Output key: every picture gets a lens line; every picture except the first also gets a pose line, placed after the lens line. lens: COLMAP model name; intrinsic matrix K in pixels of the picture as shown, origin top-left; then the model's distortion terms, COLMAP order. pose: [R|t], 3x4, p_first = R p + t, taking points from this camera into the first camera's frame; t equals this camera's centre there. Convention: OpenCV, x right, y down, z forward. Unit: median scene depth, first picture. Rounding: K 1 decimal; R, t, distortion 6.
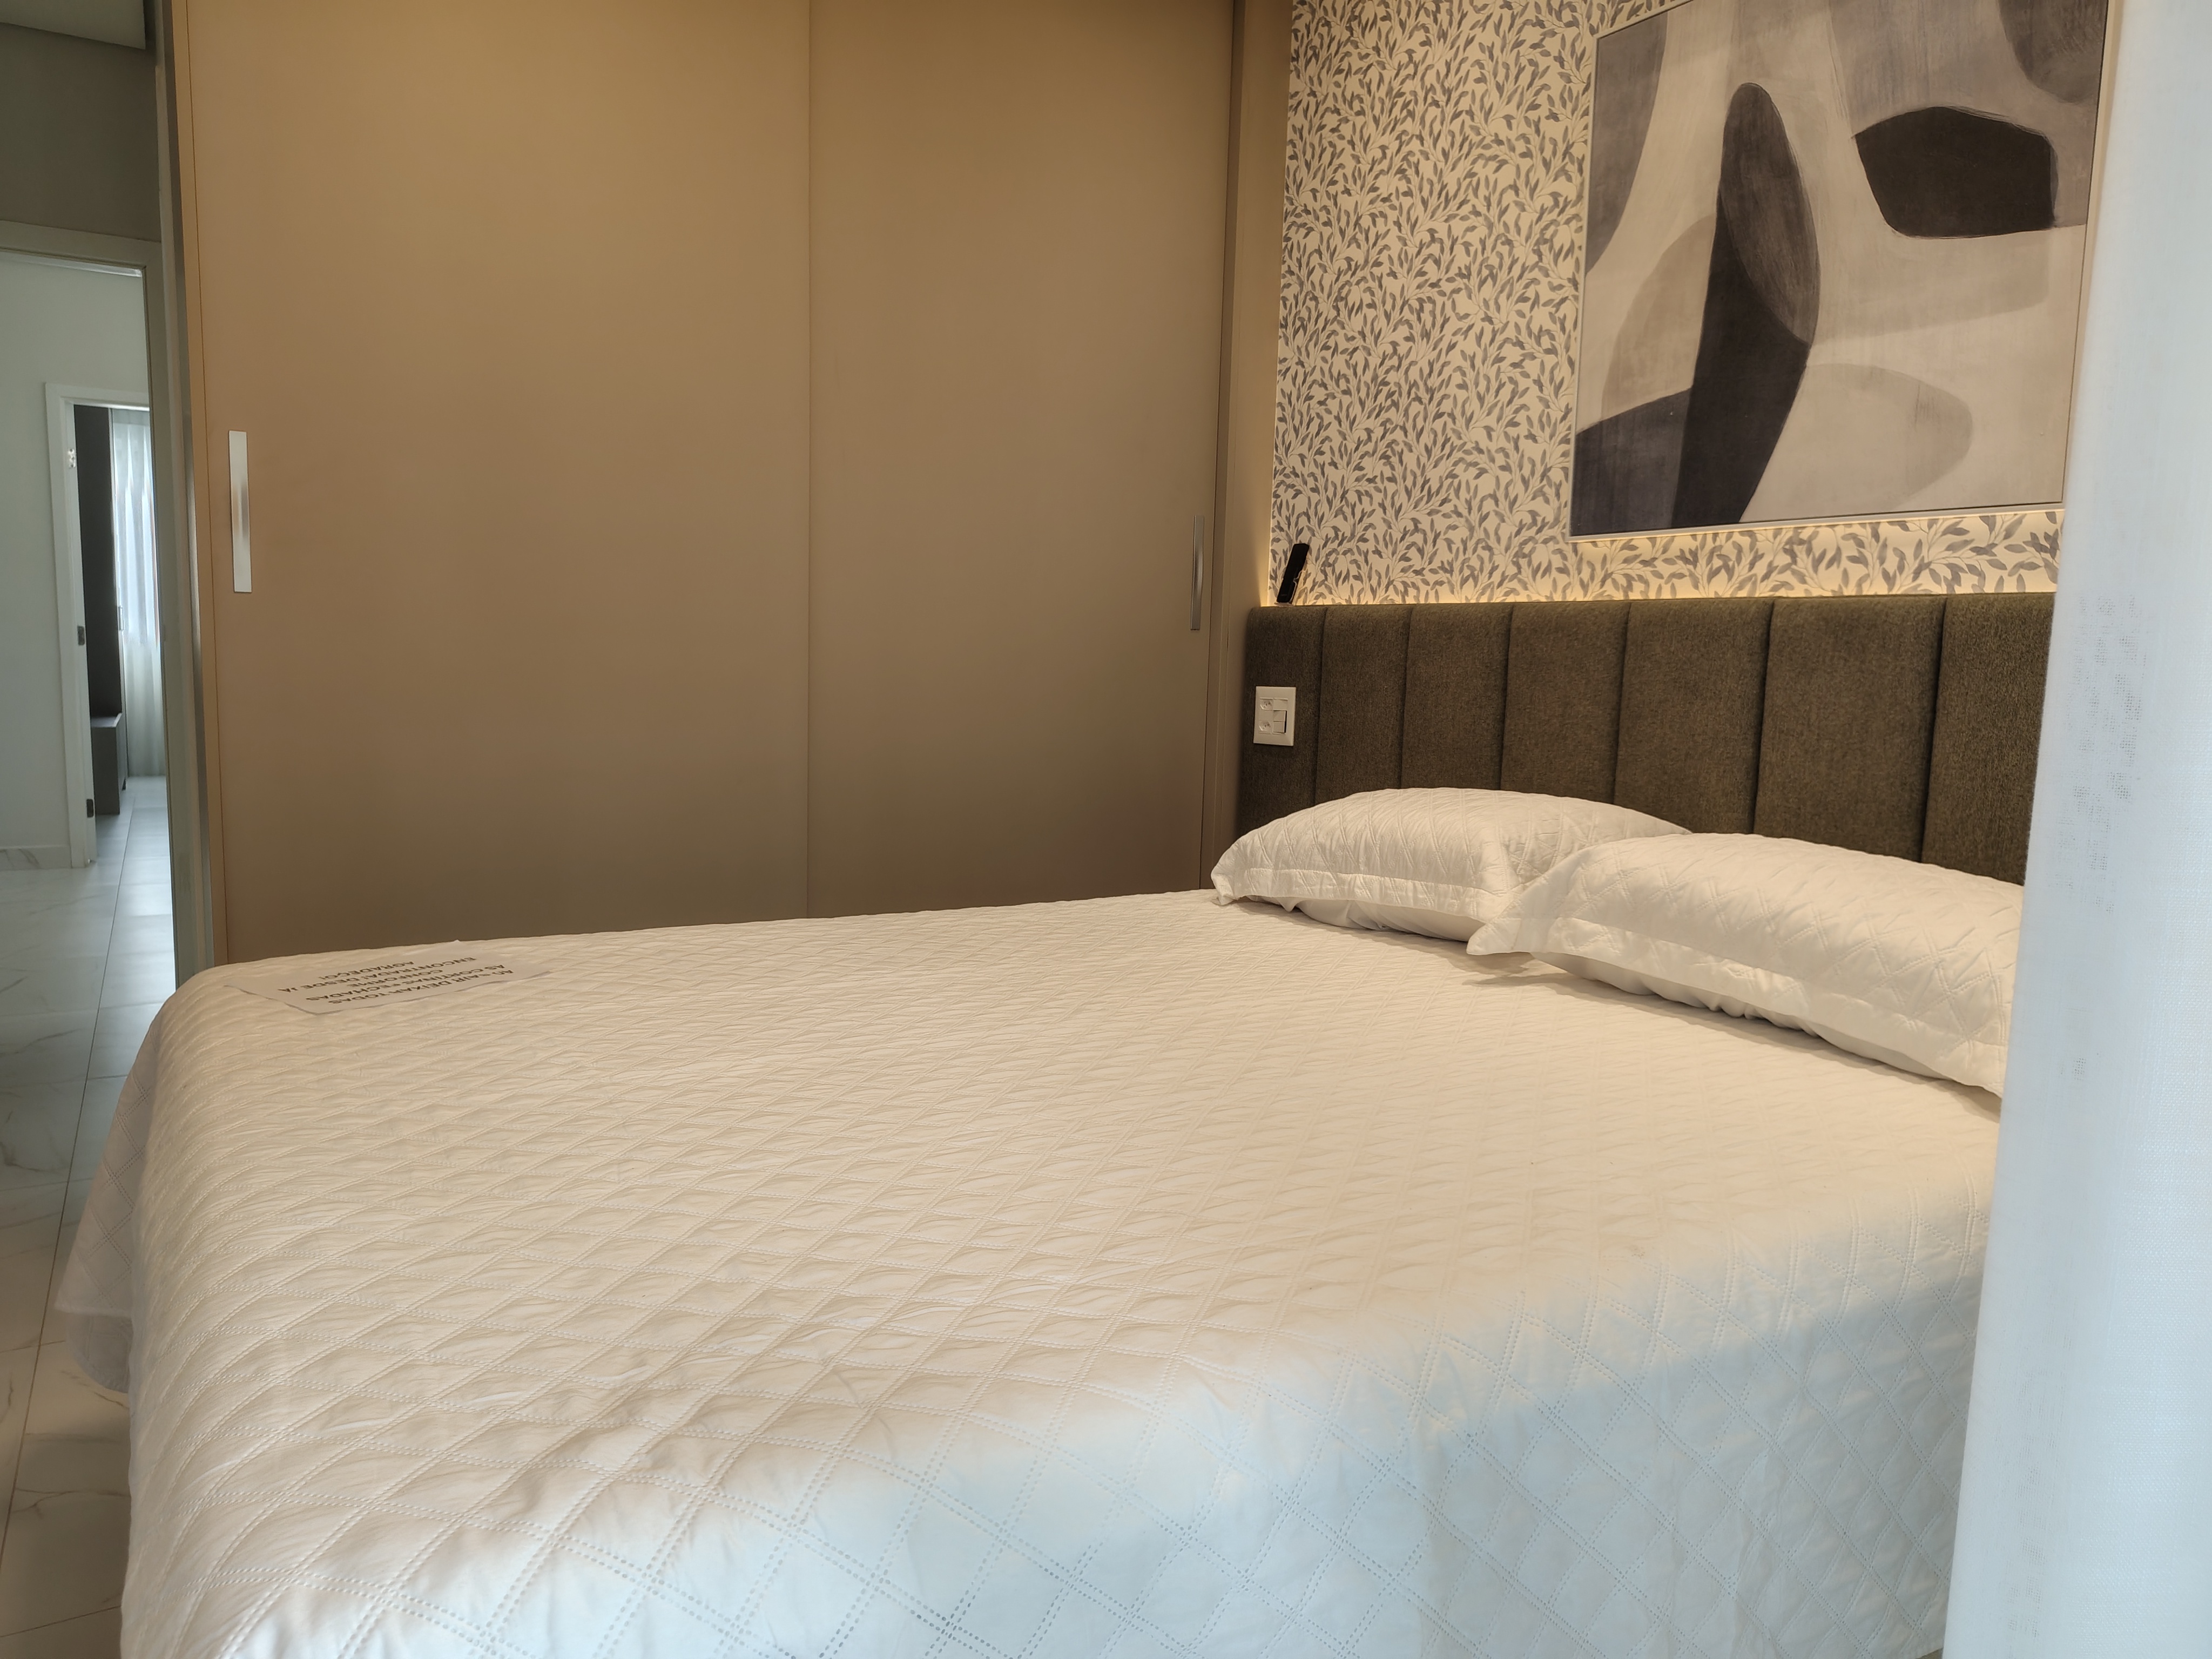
lens RADIAL K [[1516.2, 0, 1073.1], [0, 1516.2, 838.6], [0, 0, 1]] dist [0.066432, -0.068374]
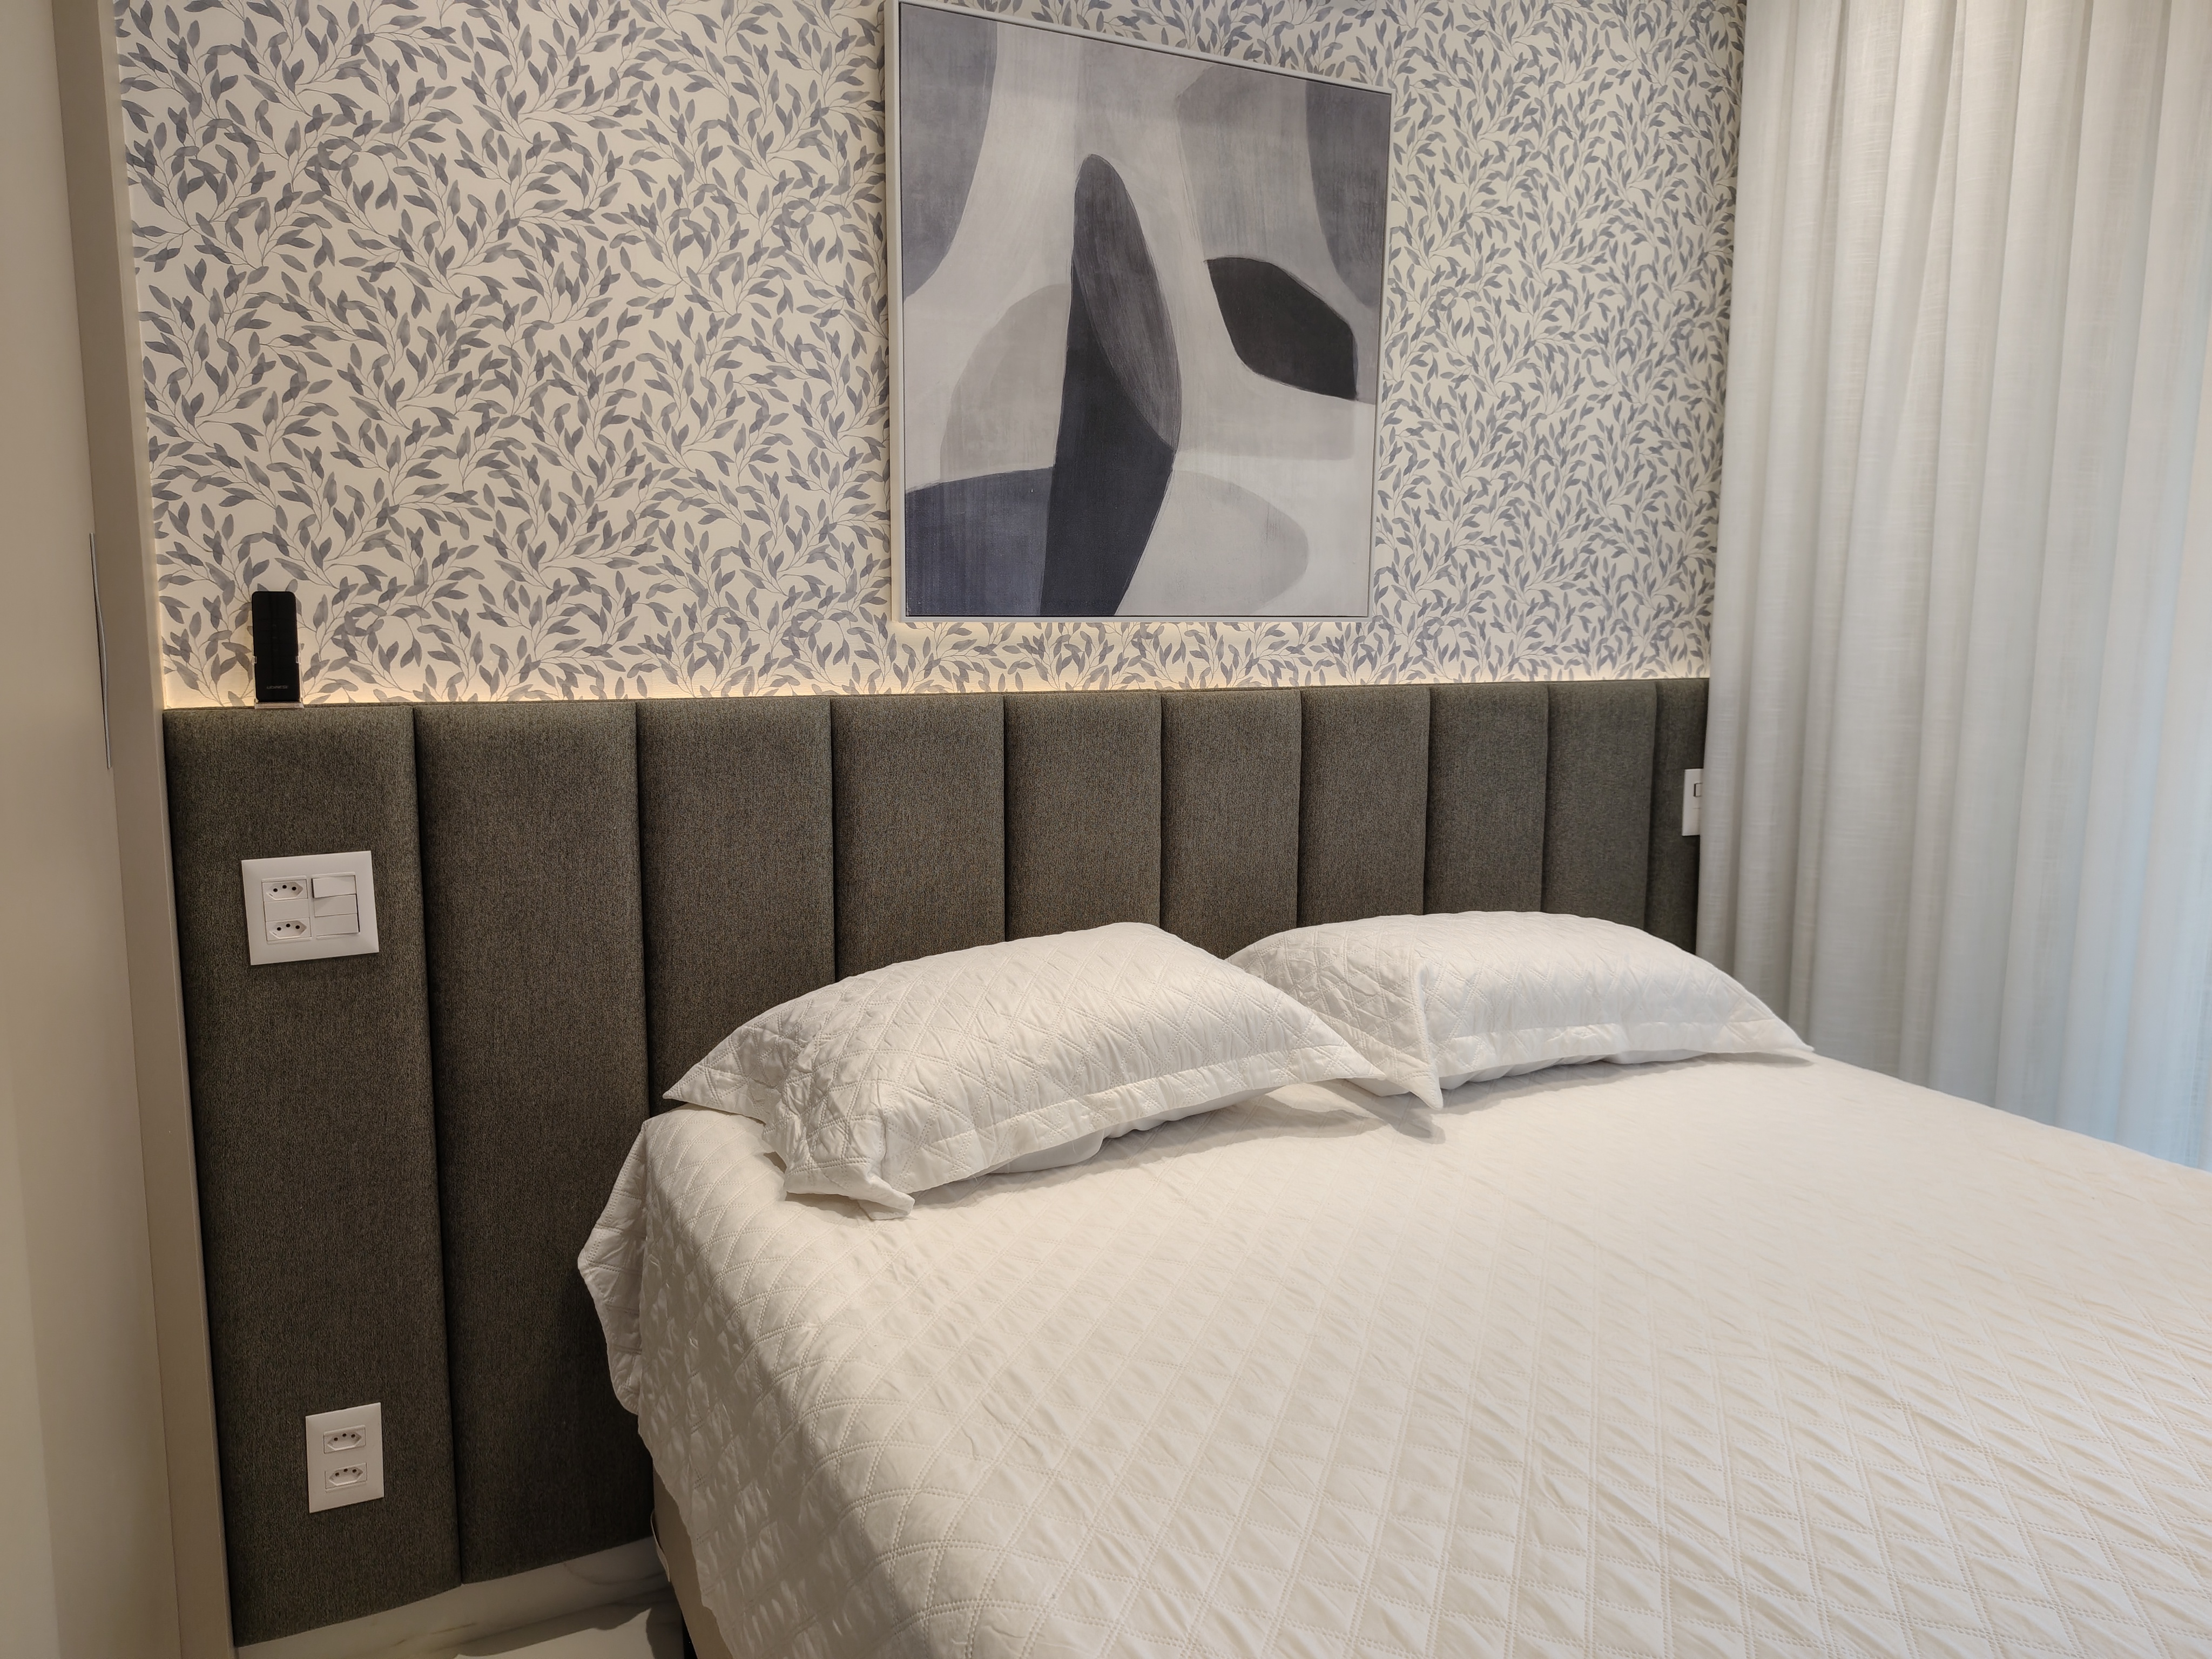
lens RADIAL K [[1429.0, 0, 1104.2], [0, 1429.0, 998.8], [0, 0, 1]] dist [0.005056, 0.001135]
pose [[0.058315, -0.202962, 0.977449, -0.656892], [0.163039, 0.967905, 0.191253, -0.172050], [-0.984895, 0.148209, 0.089534, 1.167949]]
